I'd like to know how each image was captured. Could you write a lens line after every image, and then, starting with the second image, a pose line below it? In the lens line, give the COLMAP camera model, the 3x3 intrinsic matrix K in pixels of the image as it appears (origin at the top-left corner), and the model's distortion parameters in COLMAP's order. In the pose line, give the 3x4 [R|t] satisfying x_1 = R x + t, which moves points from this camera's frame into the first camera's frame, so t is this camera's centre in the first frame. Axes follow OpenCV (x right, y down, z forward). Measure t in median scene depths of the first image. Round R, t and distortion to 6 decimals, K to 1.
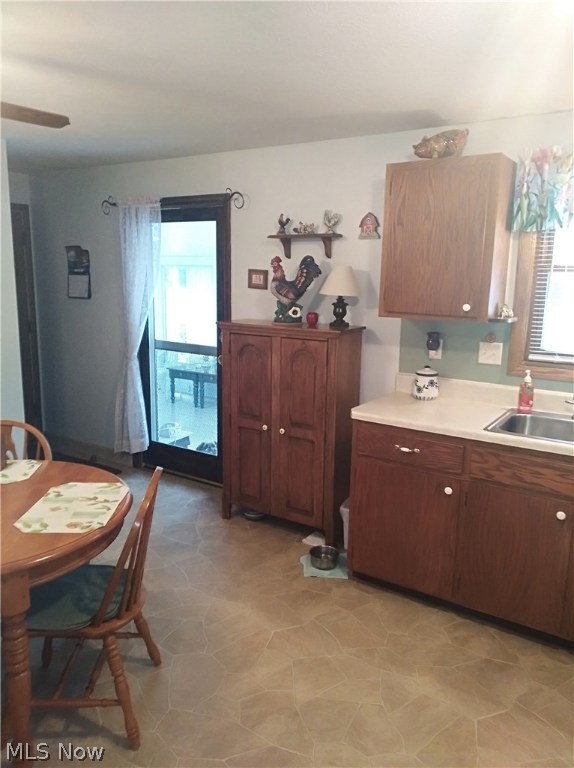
lens RADIAL K [[586.8, 0, 286.8], [0, 586.8, 385.1], [0, 0, 1]] dist [0.038765, -0.026039]
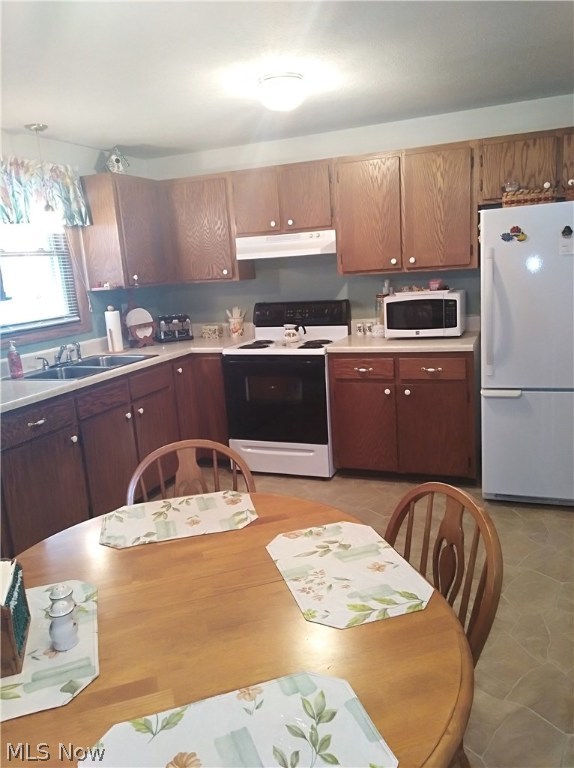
lens RADIAL K [[586.8, 0, 284.9], [0, 586.8, 383.2], [0, 0, 1]] dist [0.038765, -0.026039]
pose [[-0.203432, -0.204039, 0.957592, -1.106688], [0.249700, 0.934891, 0.252249, -0.141392], [-0.946713, 0.290427, -0.139238, 0.887569]]
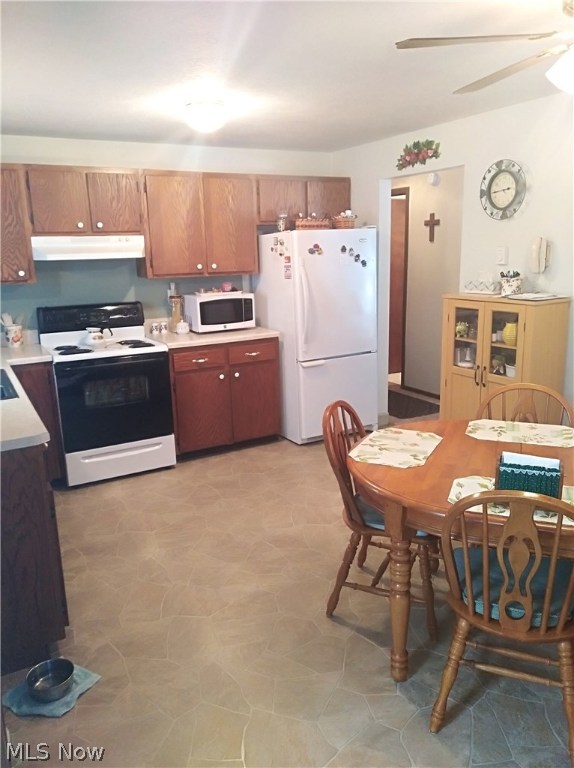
lens RADIAL K [[586.8, 0, 287.6], [0, 586.8, 381.5], [0, 0, 1]] dist [0.038765, -0.026039]
pose [[-0.886591, -0.096991, 0.452271, -0.646404], [0.099881, 0.914558, 0.391929, -0.362362], [-0.451641, 0.392654, -0.801151, 1.885333]]
